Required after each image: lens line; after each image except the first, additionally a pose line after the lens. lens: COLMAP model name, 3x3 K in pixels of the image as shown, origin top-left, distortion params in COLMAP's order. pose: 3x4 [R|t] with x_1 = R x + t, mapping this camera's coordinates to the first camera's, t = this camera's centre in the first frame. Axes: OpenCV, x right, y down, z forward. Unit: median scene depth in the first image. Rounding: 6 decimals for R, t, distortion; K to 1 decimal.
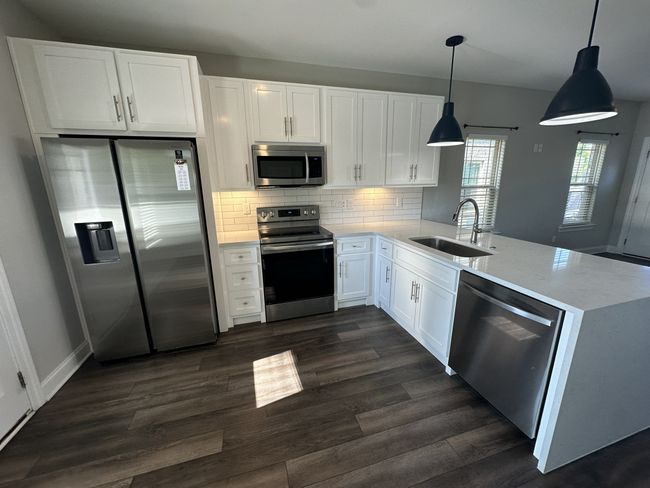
lens RADIAL K [[259.0, 0, 325.0], [0, 259.0, 244.0], [0, 0, 1]] dist [-0.000046, 0.000012]
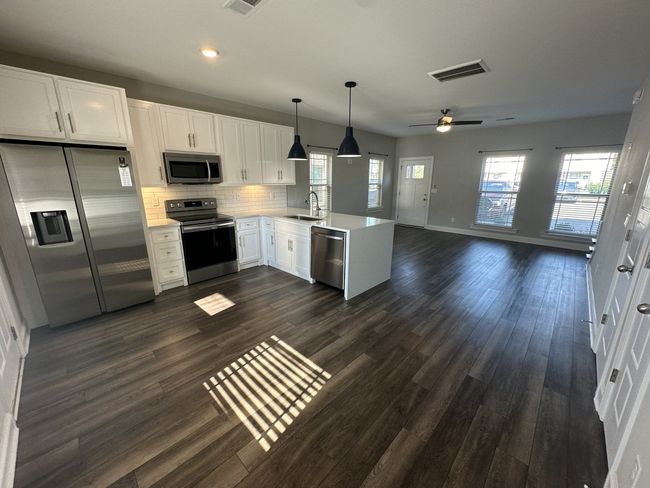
lens RADIAL K [[259.0, 0, 325.0], [0, 259.0, 244.0], [0, 0, 1]] dist [-0.000046, 0.000012]
pose [[0.868703, -0.102275, 0.484660, -0.241959], [0.097322, 0.994621, 0.035450, 0.112795], [-0.485679, 0.016373, 0.873984, -0.527113]]
